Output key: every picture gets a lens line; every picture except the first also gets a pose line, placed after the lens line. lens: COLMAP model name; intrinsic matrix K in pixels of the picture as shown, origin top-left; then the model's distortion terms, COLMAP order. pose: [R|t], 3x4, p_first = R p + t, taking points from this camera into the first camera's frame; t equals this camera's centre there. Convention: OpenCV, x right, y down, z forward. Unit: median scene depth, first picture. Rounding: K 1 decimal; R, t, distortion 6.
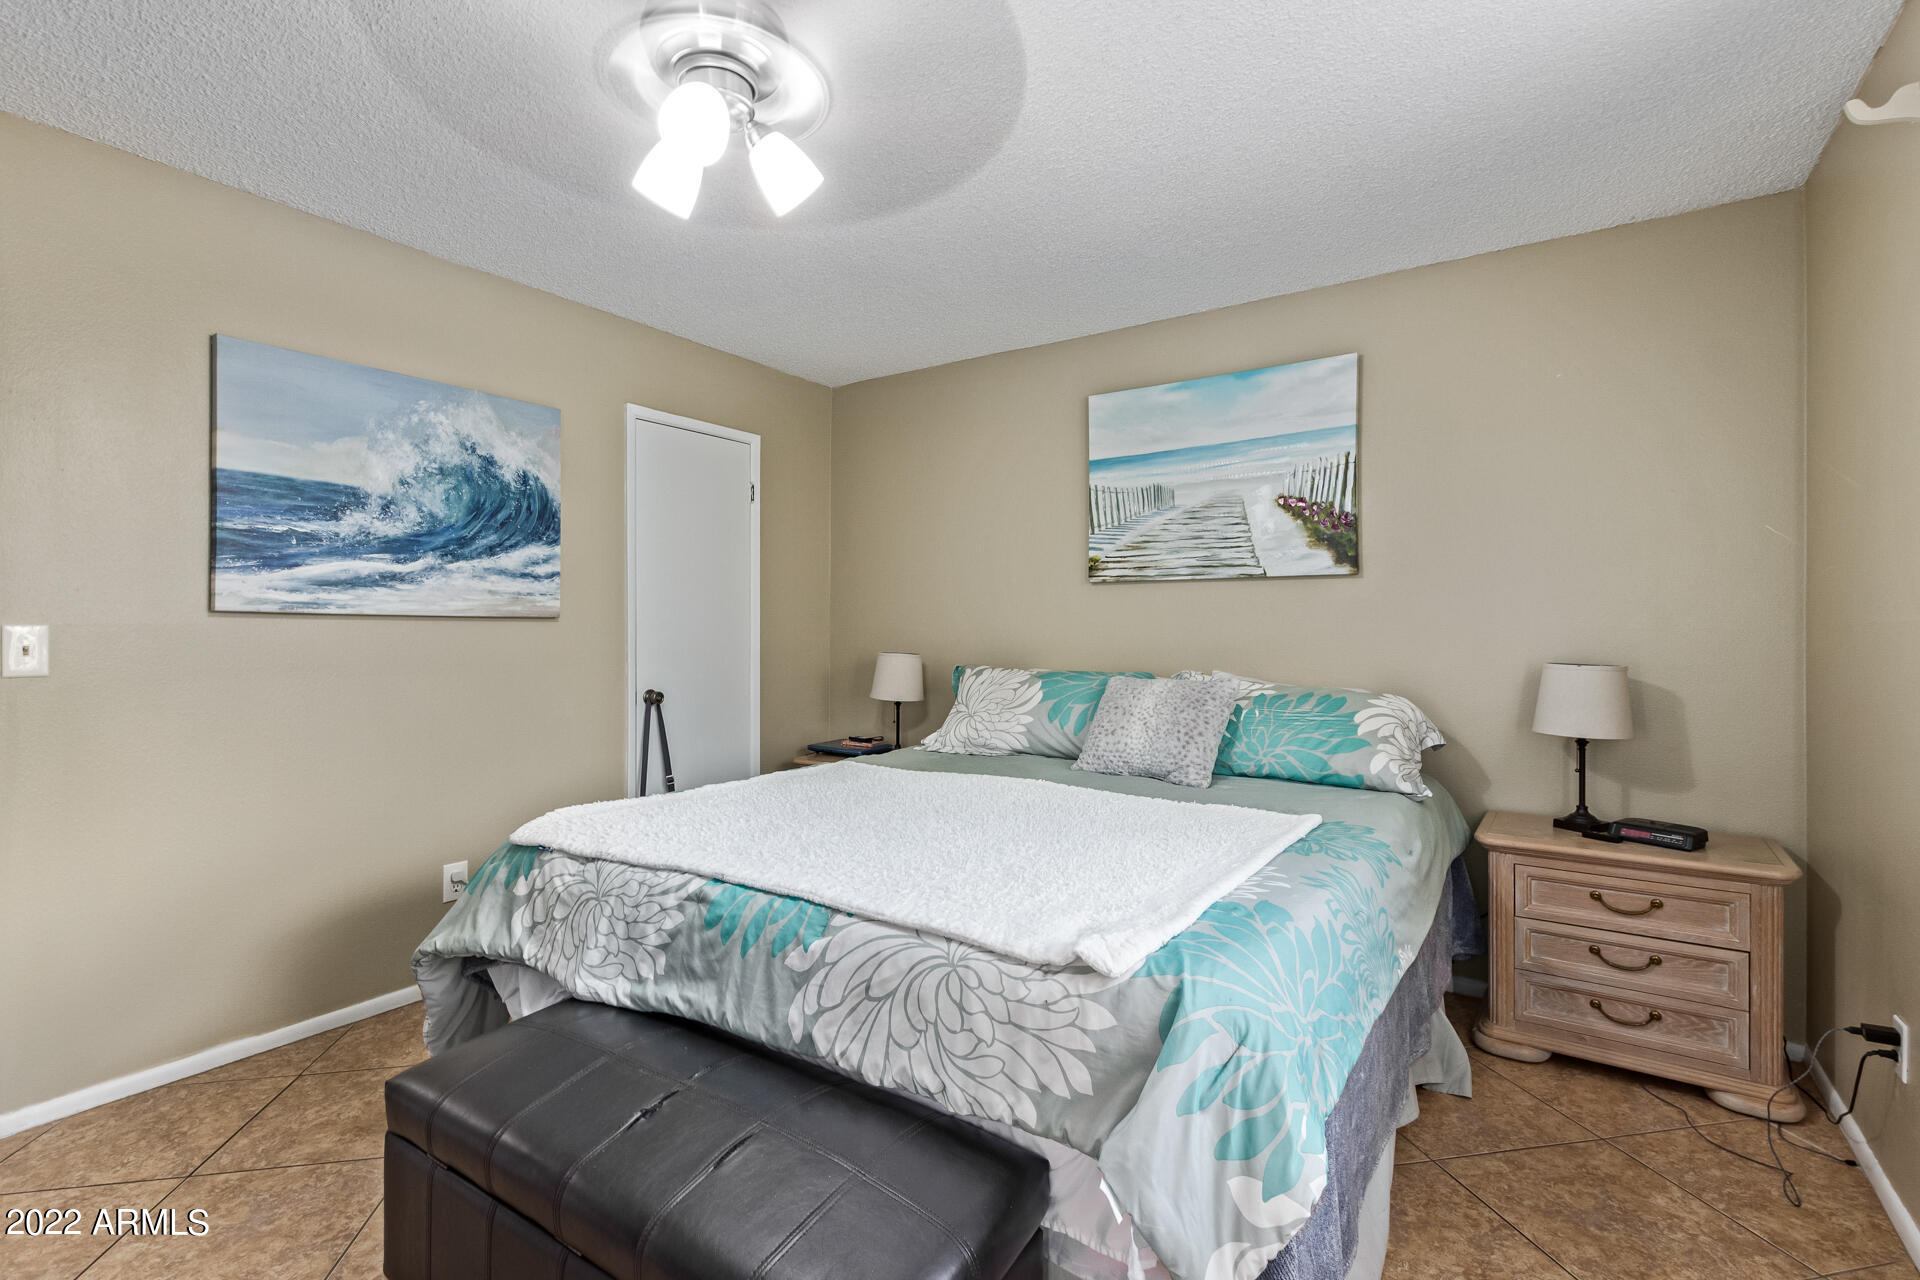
lens RADIAL K [[878.8, 0, 956.4], [0, 878.8, 644.9], [0, 0, 1]] dist [0.000851, 0.000694]
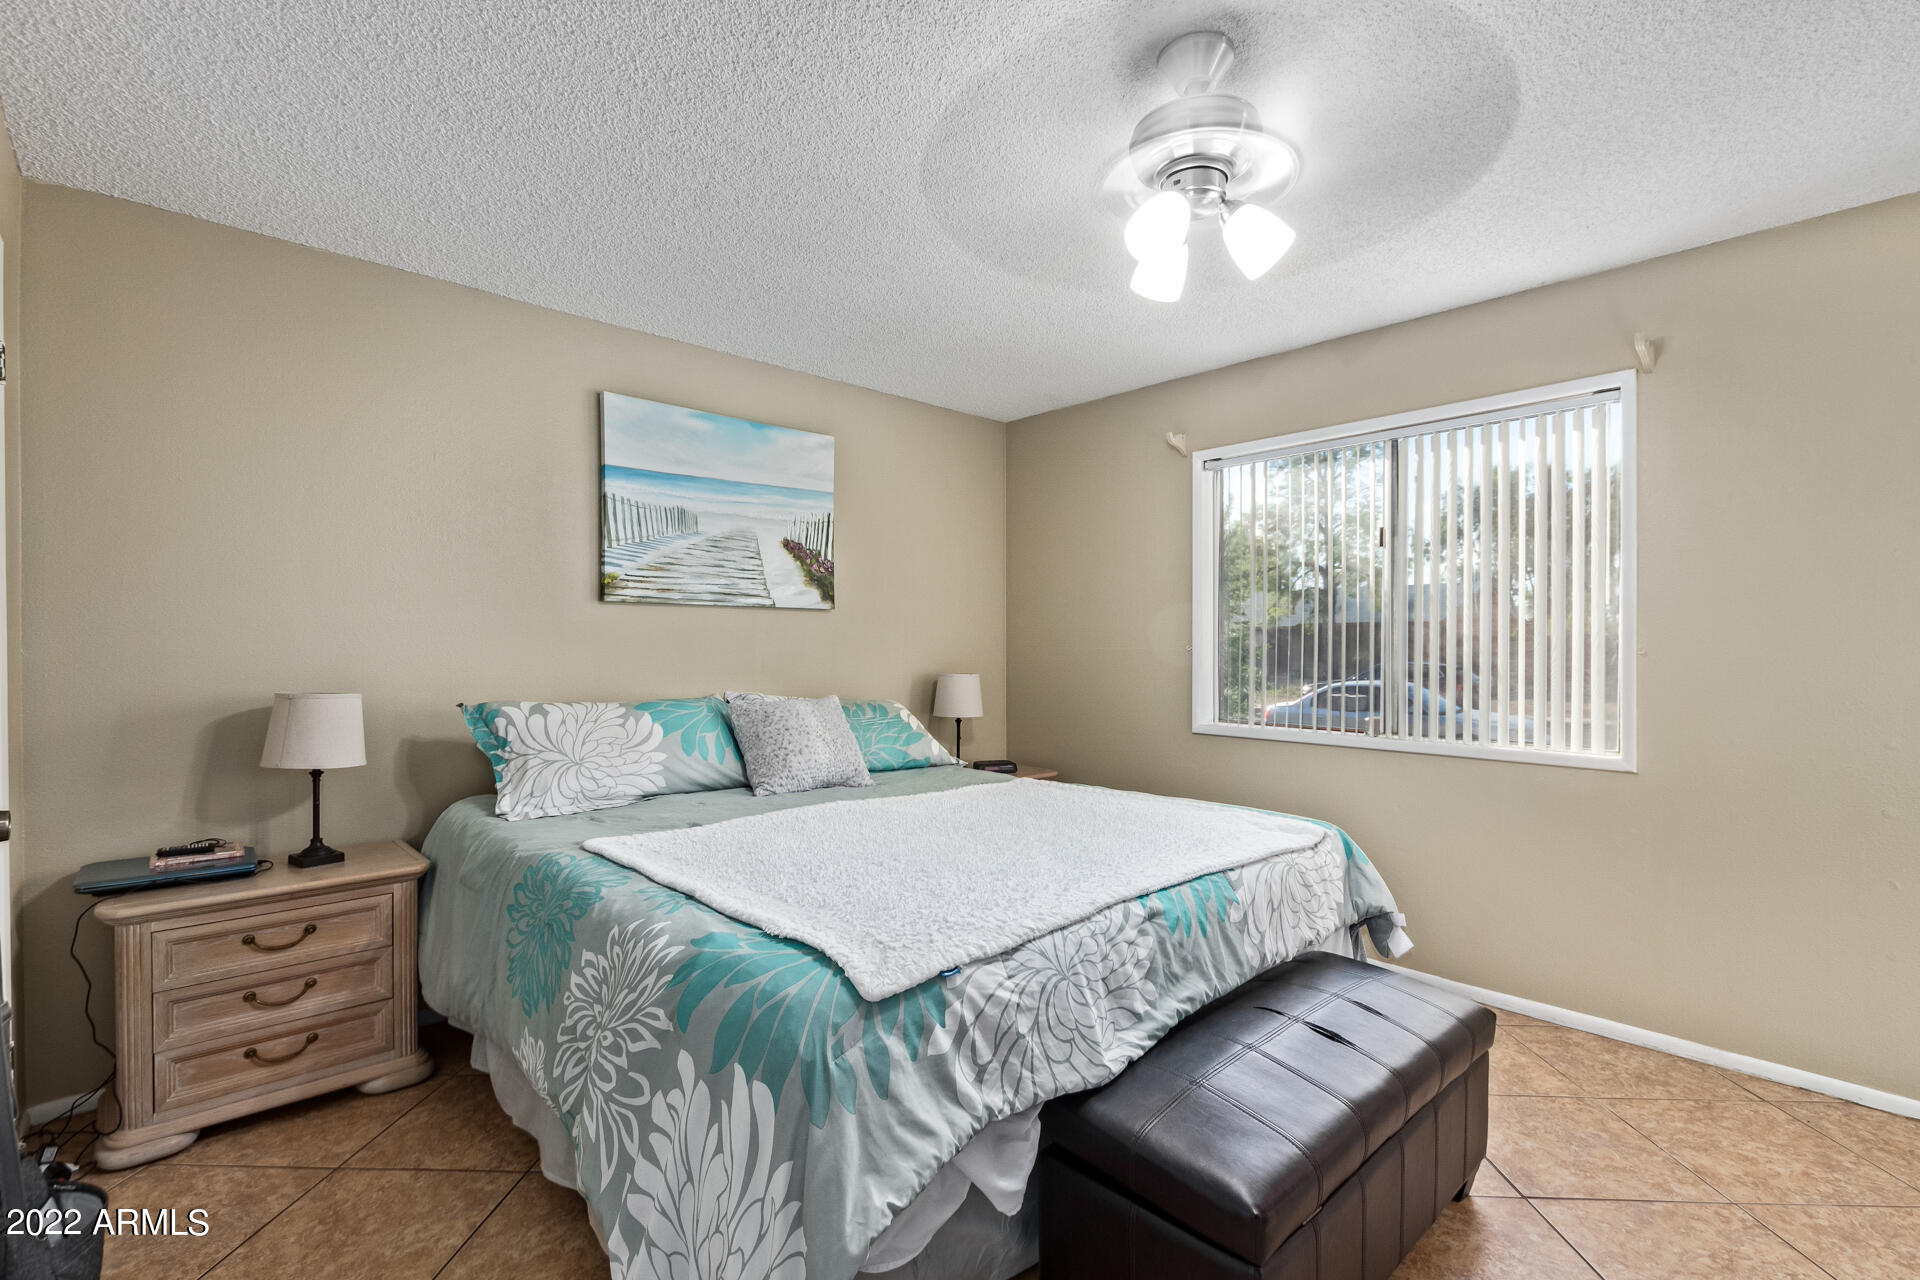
lens RADIAL K [[878.8, 0, 956.4], [0, 878.8, 644.9], [0, 0, 1]] dist [0.000851, 0.000694]
pose [[0.230258, -0.000919, 0.973129, -0.751581], [0.013709, 0.999903, -0.002299, -0.022965], [-0.973033, 0.013870, 0.230249, 0.529434]]
